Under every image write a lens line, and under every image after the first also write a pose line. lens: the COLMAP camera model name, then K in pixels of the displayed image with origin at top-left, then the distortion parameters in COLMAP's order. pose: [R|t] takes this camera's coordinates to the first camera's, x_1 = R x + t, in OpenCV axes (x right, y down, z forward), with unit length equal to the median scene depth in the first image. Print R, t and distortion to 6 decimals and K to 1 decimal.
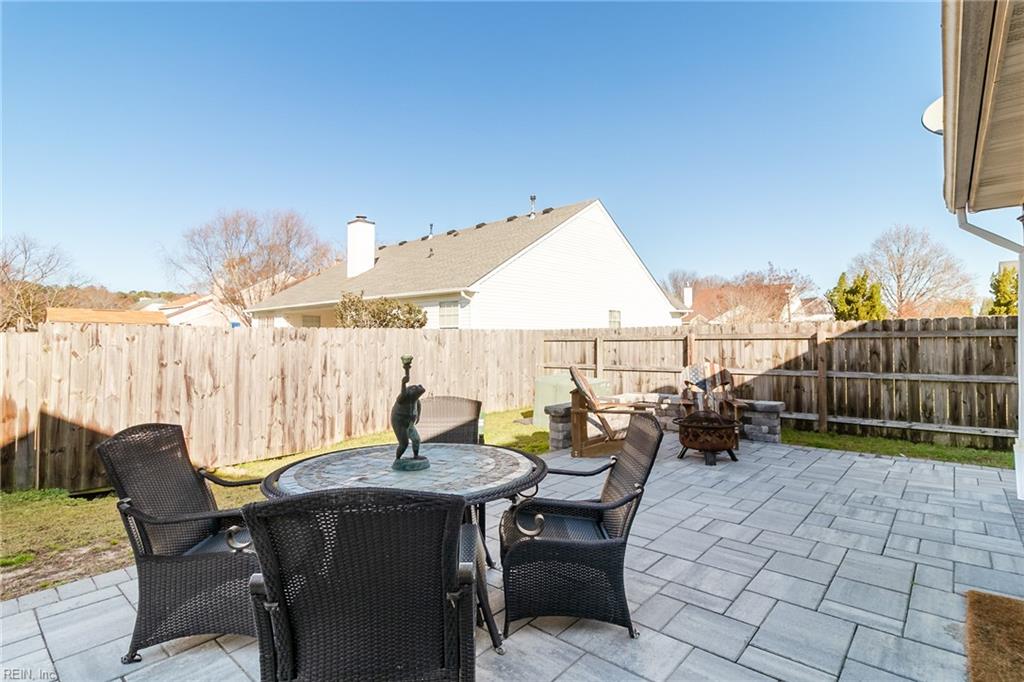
lens RADIAL K [[492.7, 0, 509.4], [0, 492.7, 336.2], [0, 0, 1]] dist [0.001454, 0.000071]
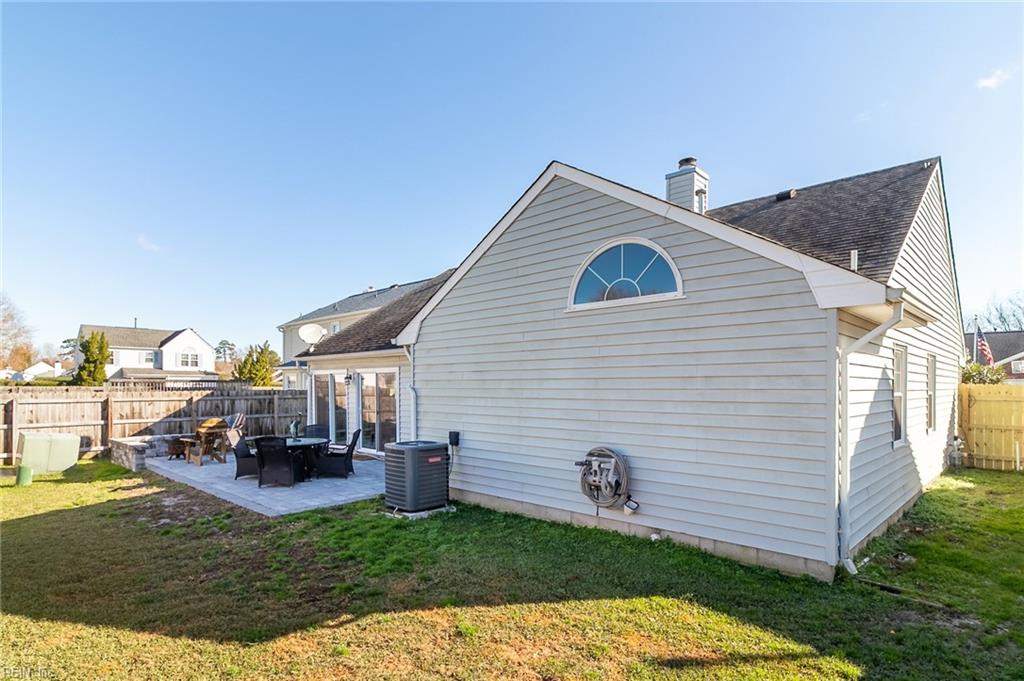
lens RADIAL K [[492.7, 0, 509.4], [0, 492.7, 335.7], [0, 0, 1]] dist [0.001454, 0.000071]
pose [[-0.015908, 0.108259, 0.993995, -0.794641], [-0.015006, 0.993983, -0.108498, -0.032452], [-0.999761, -0.016642, -0.014188, -0.111145]]
